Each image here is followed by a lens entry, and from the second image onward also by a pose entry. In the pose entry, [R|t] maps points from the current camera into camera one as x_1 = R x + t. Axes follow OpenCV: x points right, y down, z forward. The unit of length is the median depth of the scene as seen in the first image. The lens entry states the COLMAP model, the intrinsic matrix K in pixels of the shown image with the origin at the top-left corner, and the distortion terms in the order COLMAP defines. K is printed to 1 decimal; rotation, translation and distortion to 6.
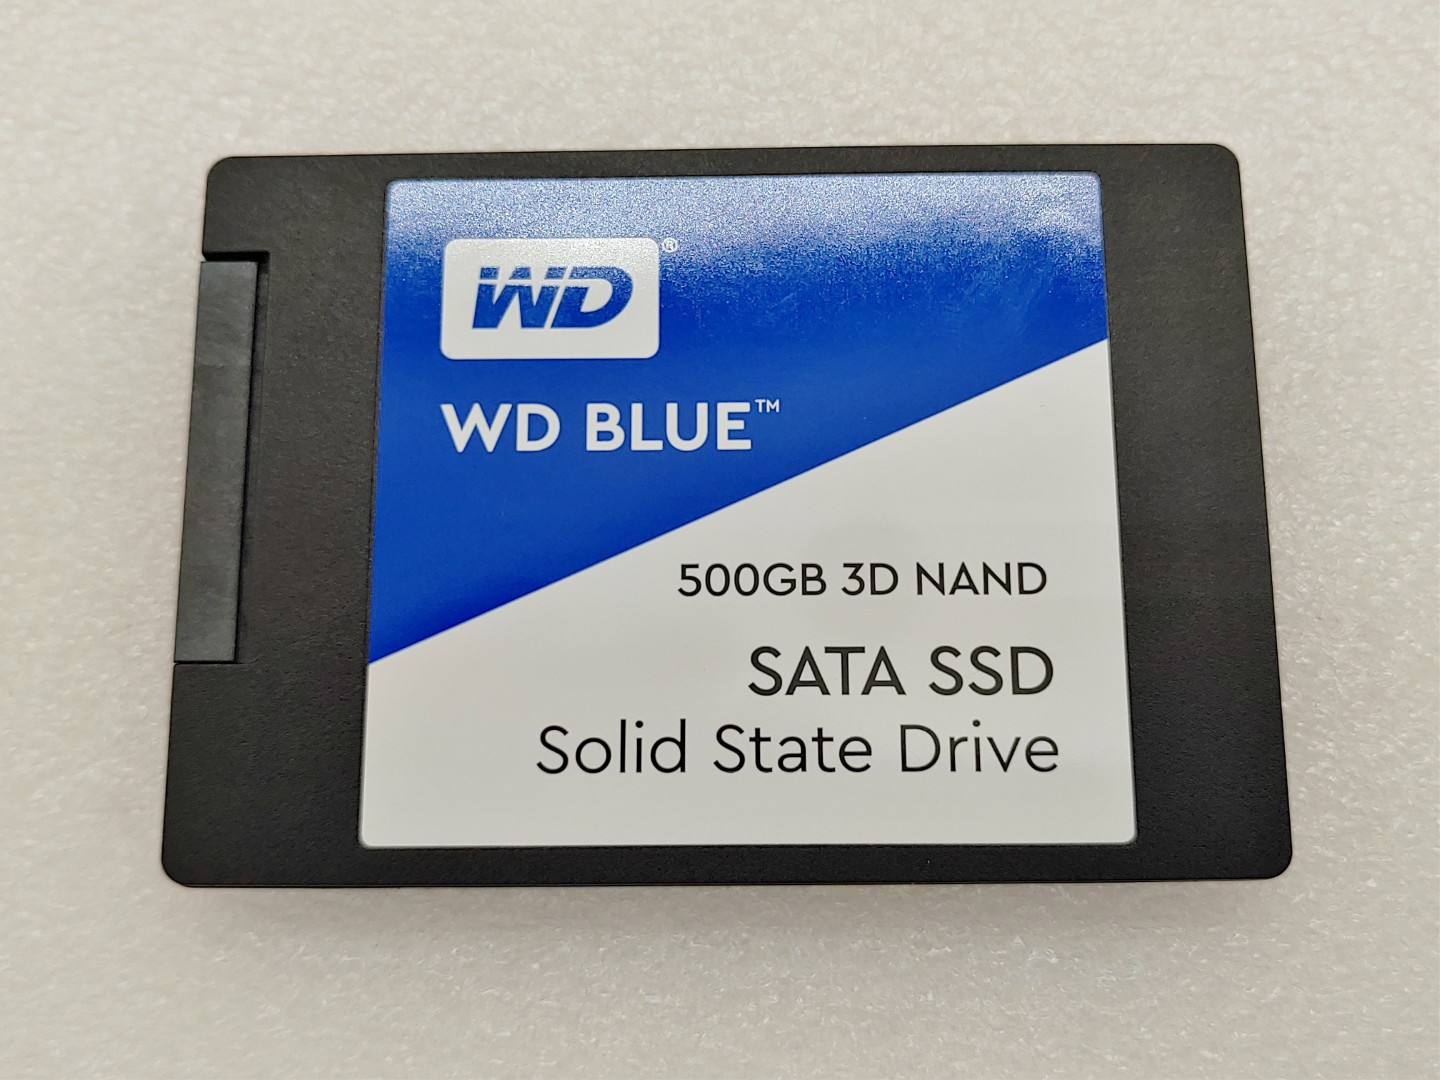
lens RADIAL K [[1632.9, 0, 720.2], [0, 1632.9, 537.7], [0, 0, 1]] dist [0.025230, 0.000000]
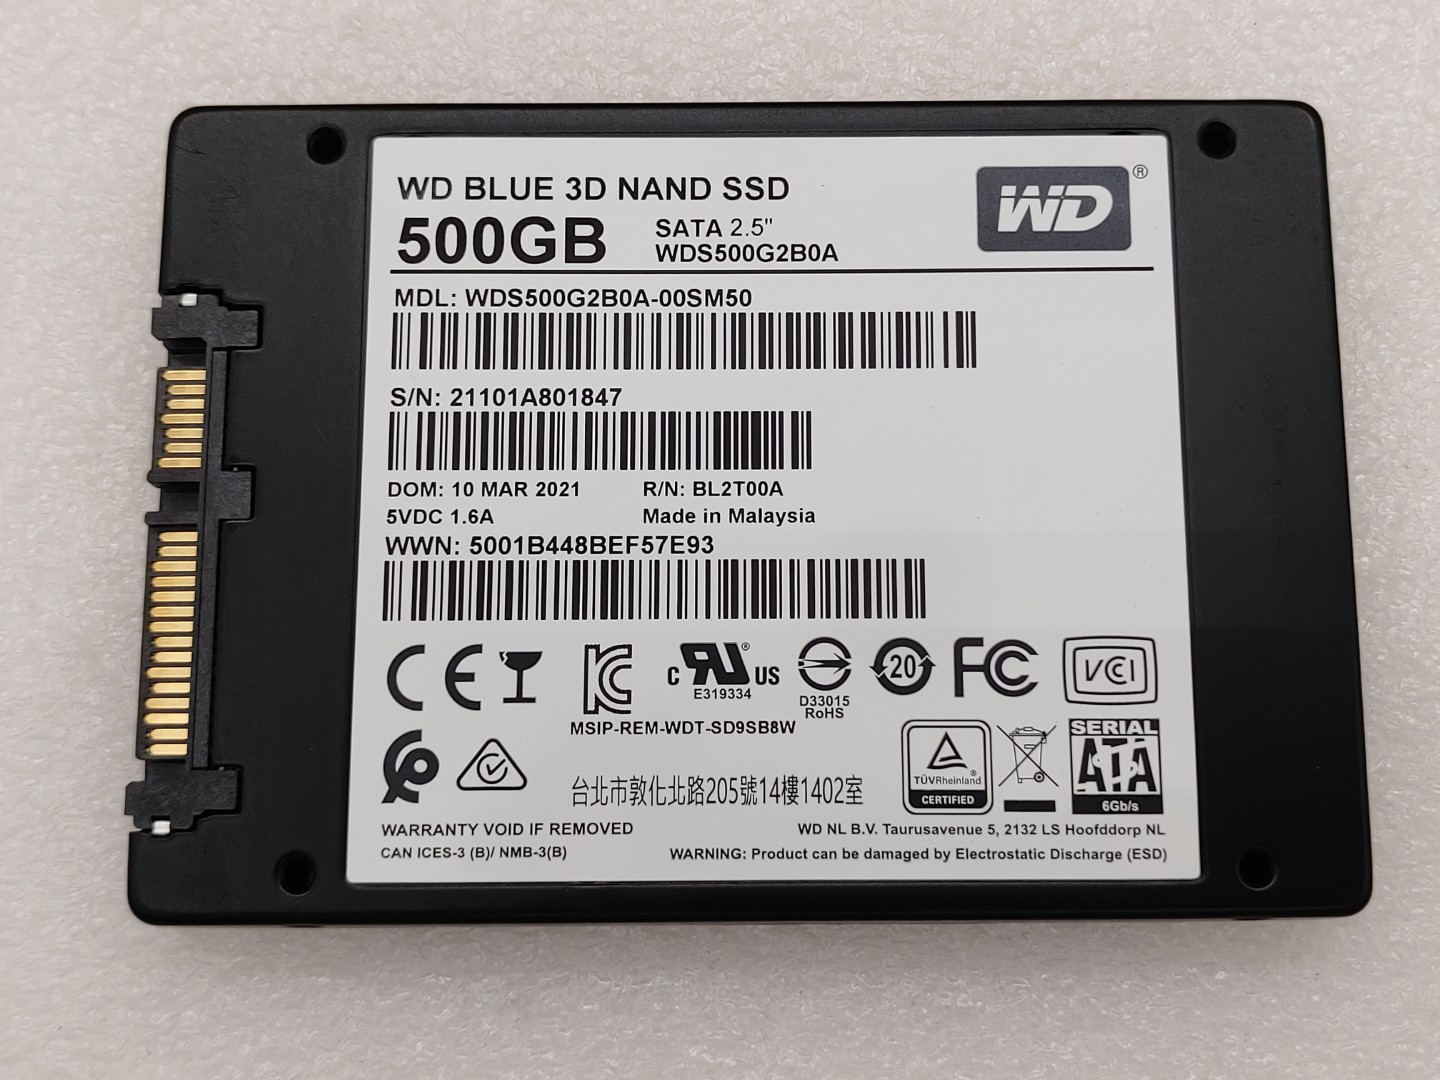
lens RADIAL K [[2080.1, 0, 720.1], [0, 2080.1, 540.4], [0, 0, 1]] dist [0.041722, 0.000000]
pose [[0.999863, 0.011881, -0.011535, -0.003793], [-0.010520, 0.993693, 0.111640, -0.035864], [0.012788, -0.111503, 0.993682, -0.165852]]
